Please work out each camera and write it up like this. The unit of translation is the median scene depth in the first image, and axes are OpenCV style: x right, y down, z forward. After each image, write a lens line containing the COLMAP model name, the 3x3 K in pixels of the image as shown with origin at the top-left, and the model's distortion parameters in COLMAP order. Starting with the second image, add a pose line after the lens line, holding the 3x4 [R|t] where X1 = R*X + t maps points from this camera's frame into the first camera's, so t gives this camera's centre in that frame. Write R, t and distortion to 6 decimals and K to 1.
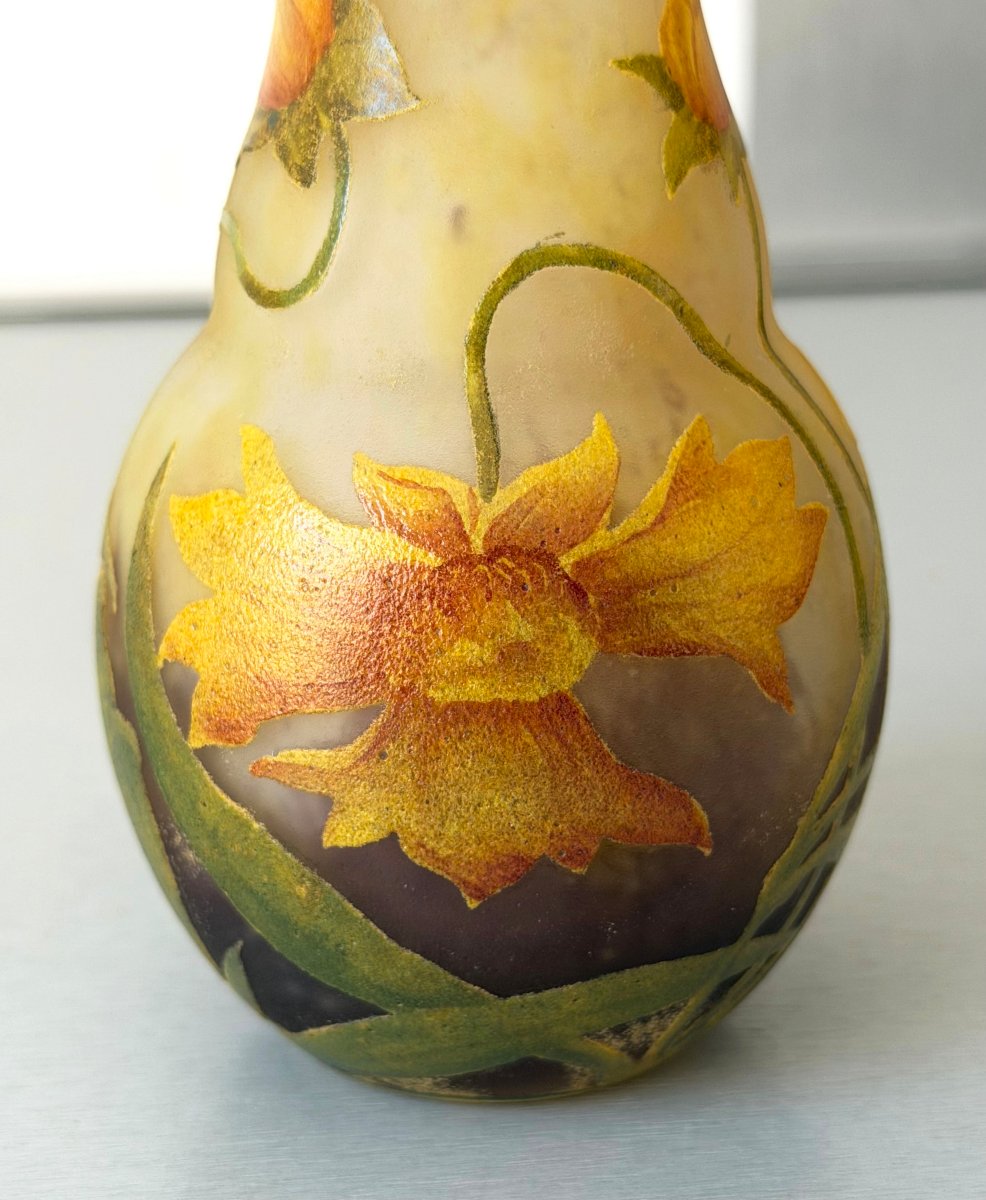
lens RADIAL K [[2365.4, 0, 511.8], [0, 2365.4, 574.9], [0, 0, 1]] dist [0.278936, 0.000000]
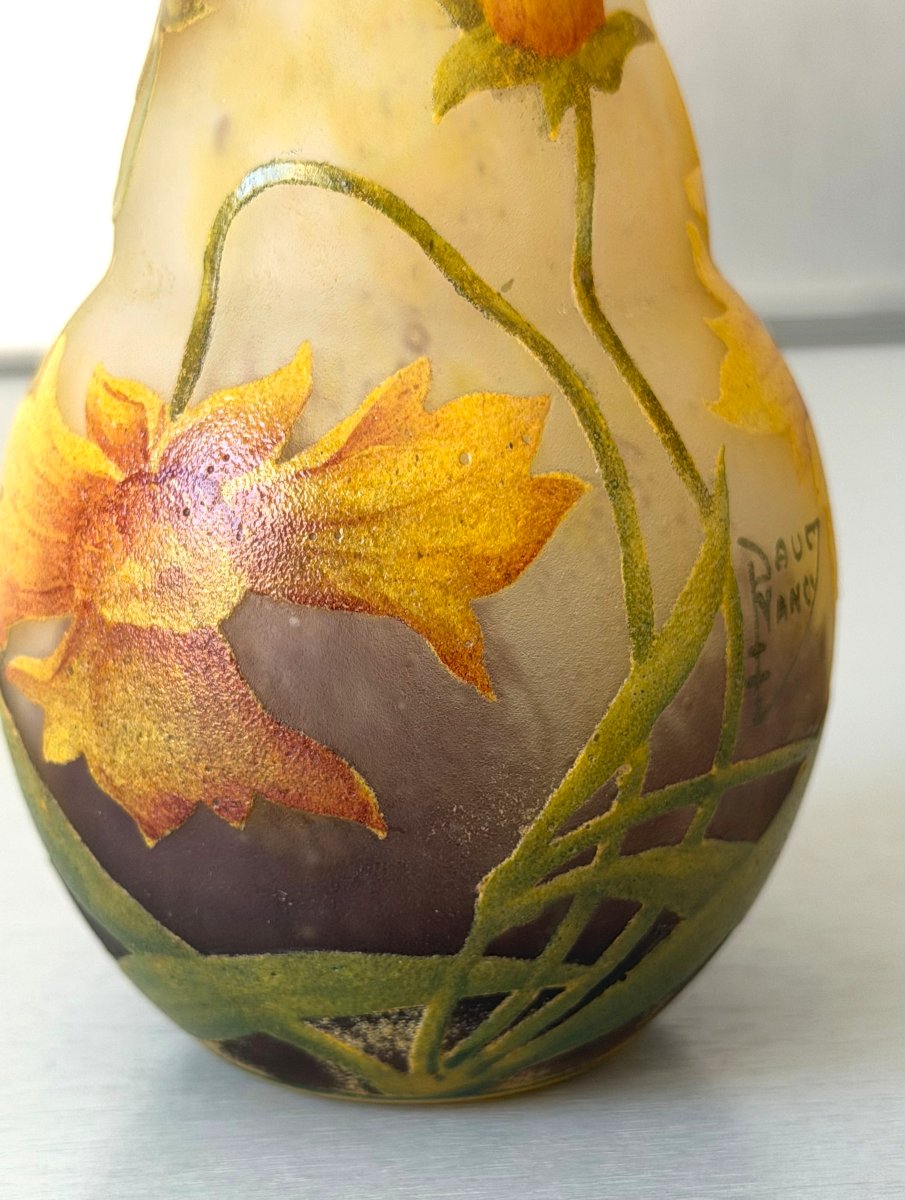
lens RADIAL K [[2693.6, 0, 460.8], [0, 2693.6, 610.5], [0, 0, 1]] dist [0.252347, 0.000000]
pose [[0.839847, 0.127559, -0.527623, 0.652593], [-0.147274, 0.989085, 0.004698, 0.022089], [0.522463, 0.073759, 0.849466, 0.129684]]
